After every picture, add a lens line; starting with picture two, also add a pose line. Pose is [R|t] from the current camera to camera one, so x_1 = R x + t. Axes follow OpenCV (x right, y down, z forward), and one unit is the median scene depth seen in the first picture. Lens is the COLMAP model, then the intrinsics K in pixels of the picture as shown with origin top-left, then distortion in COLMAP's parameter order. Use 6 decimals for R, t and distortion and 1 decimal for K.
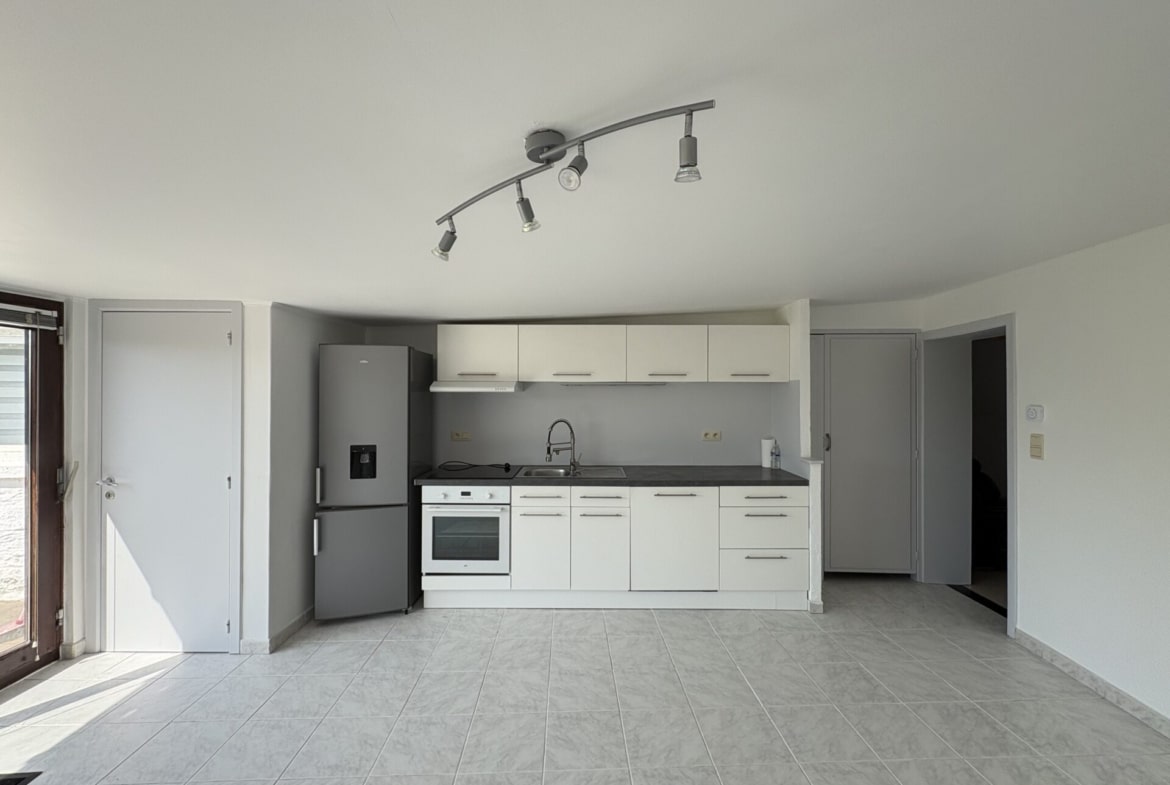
lens RADIAL K [[466.6, 0, 585.0], [0, 466.6, 392.5], [0, 0, 1]] dist [0.000210, 0.000106]
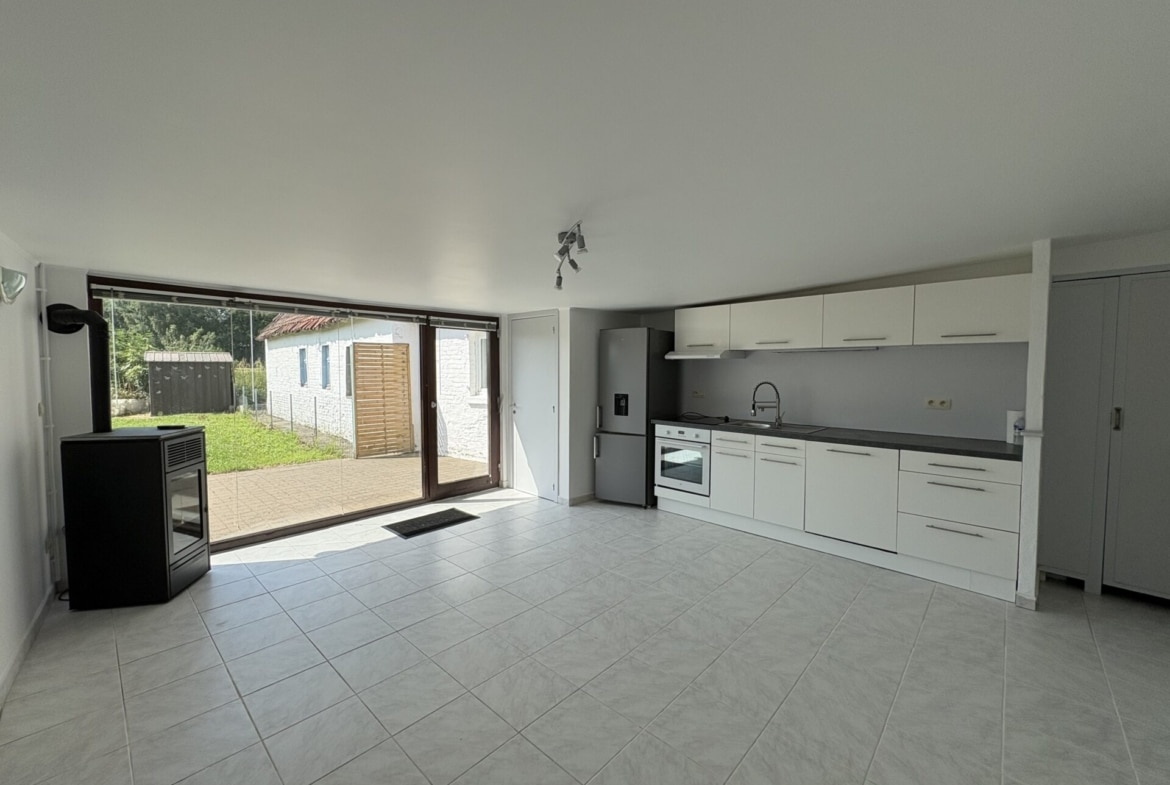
lens RADIAL K [[466.6, 0, 585.0], [0, 466.6, 392.5], [0, 0, 1]] dist [0.000210, 0.000106]
pose [[0.710171, 0.035340, -0.703141, 0.508417], [0.000277, 0.998725, 0.050476, 0.029357], [0.704029, -0.036041, 0.709256, -0.173507]]
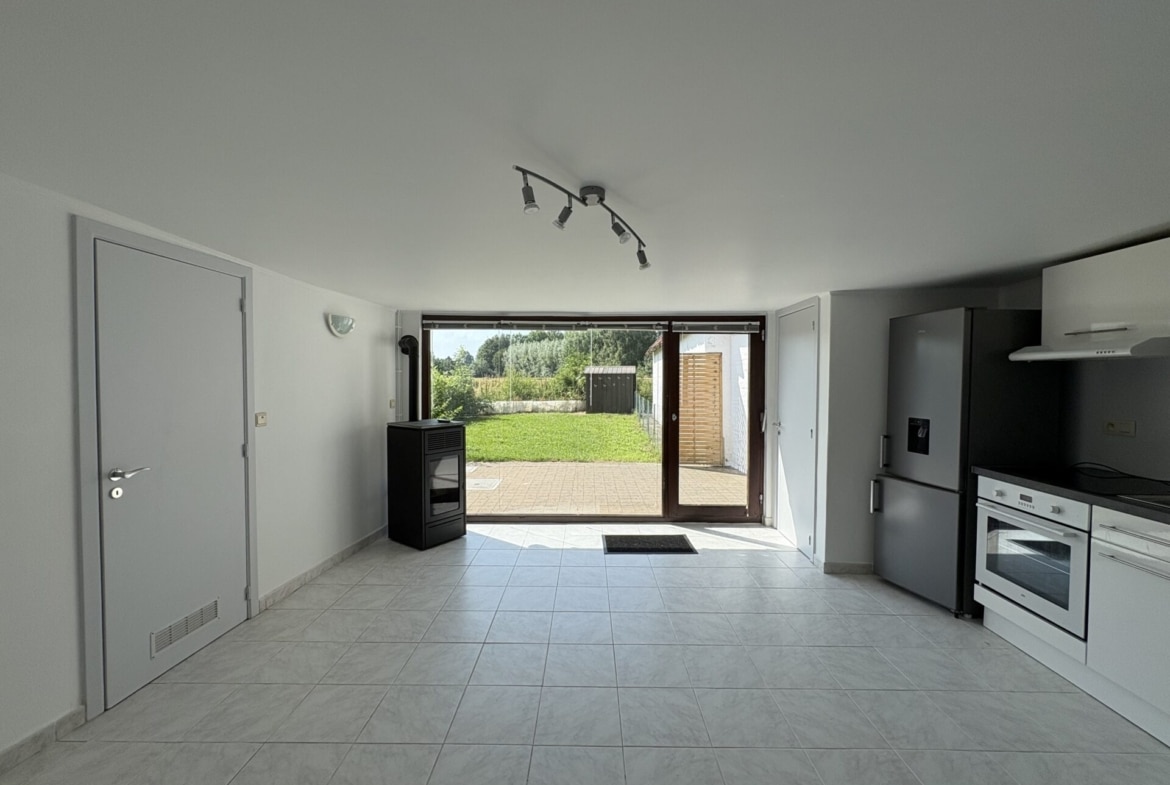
lens RADIAL K [[466.6, 0, 585.0], [0, 466.6, 392.5], [0, 0, 1]] dist [0.000210, 0.000106]
pose [[-0.043262, 0.028439, -0.998659, 0.500364], [-0.001845, 0.999591, 0.028545, 0.031967], [0.999062, 0.003077, -0.043191, 0.342393]]
